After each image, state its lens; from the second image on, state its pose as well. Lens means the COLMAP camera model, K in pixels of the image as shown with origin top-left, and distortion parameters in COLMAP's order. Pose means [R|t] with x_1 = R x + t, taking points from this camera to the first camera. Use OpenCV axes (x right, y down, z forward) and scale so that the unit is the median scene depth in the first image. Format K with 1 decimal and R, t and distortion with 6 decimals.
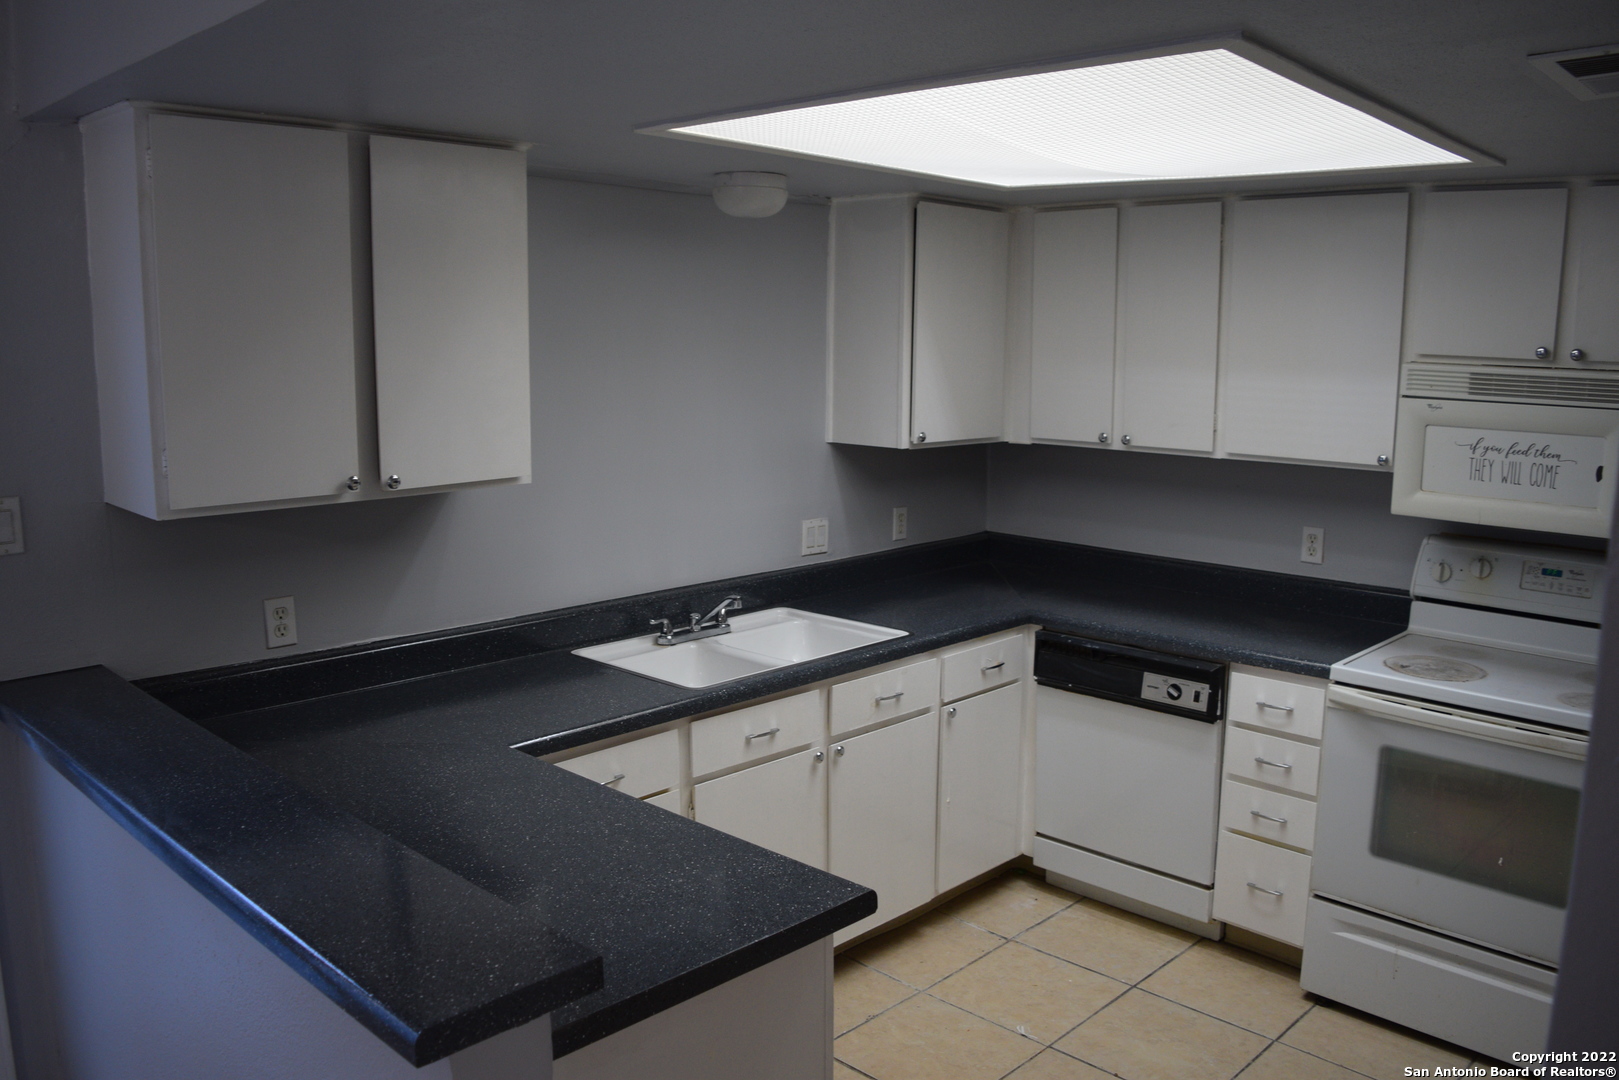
lens RADIAL K [[1270.1, 0, 819.4], [0, 1270.1, 541.8], [0, 0, 1]] dist [-0.101402, 0.029510]
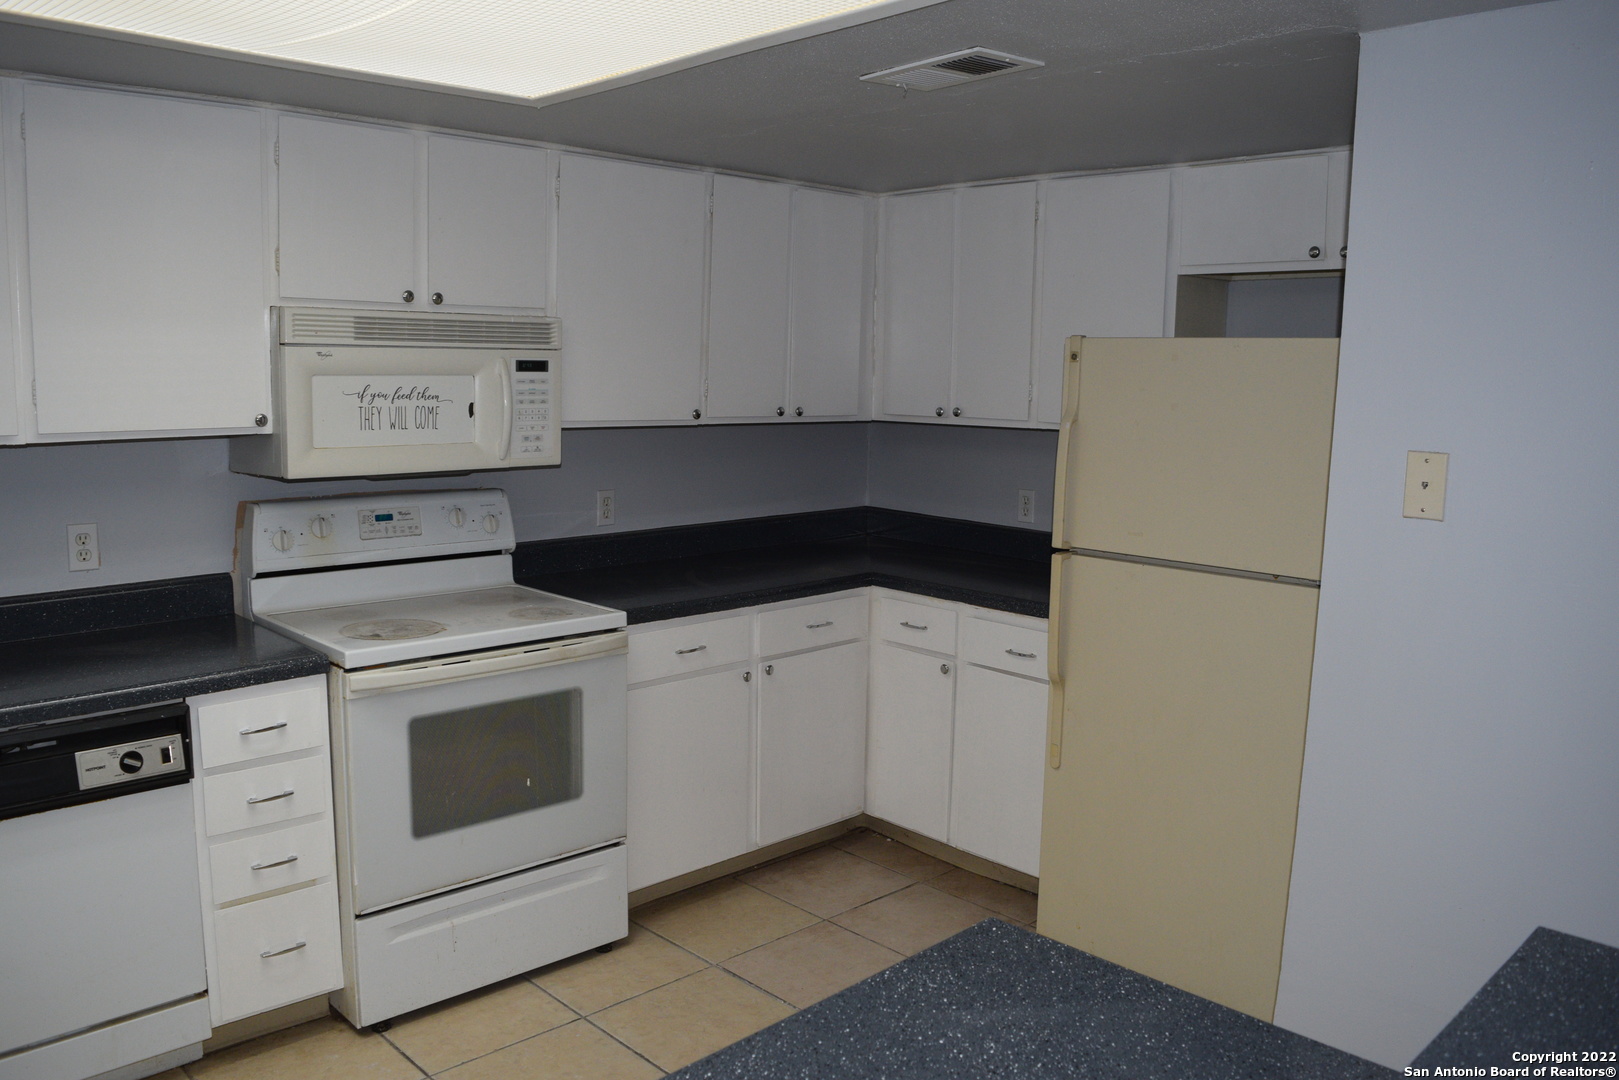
lens RADIAL K [[1270.1, 0, 817.5], [0, 1270.1, 541.3], [0, 0, 1]] dist [-0.101402, 0.029510]
pose [[0.037896, -0.150291, 0.987915, -0.422257], [0.148974, 0.978427, 0.143133, -0.051934], [-0.988115, 0.141750, 0.059468, 0.607842]]
